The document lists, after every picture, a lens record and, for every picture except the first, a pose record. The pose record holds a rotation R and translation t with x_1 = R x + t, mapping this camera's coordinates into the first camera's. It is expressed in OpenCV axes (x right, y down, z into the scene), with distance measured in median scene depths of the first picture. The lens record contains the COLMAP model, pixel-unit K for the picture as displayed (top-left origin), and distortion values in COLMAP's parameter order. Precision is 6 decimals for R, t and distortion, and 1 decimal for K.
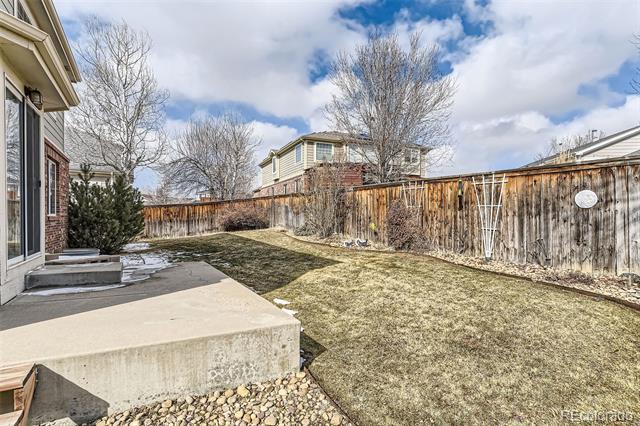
lens RADIAL K [[326.3, 0, 319.7], [0, 326.3, 224.9], [0, 0, 1]] dist [0.002173, 0.000332]
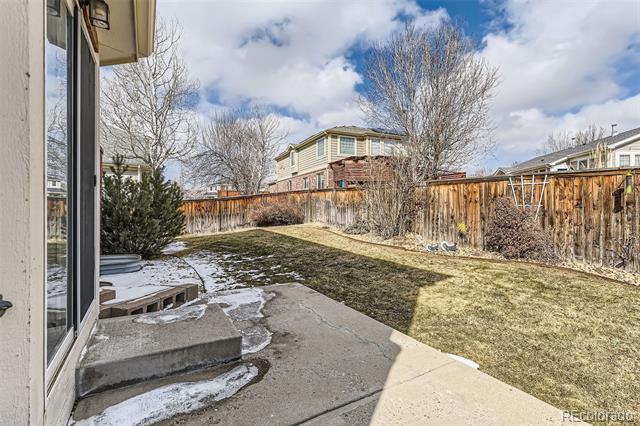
lens RADIAL K [[296.7, 0, 320.0], [0, 296.7, 213.0], [0, 0, 1]] dist [-0.003695, -0.000264]
pose [[0.999870, -0.002801, 0.015895, -0.132911], [0.002865, 0.999988, -0.003982, -0.018973], [-0.015884, 0.004027, 0.999866, 0.135075]]
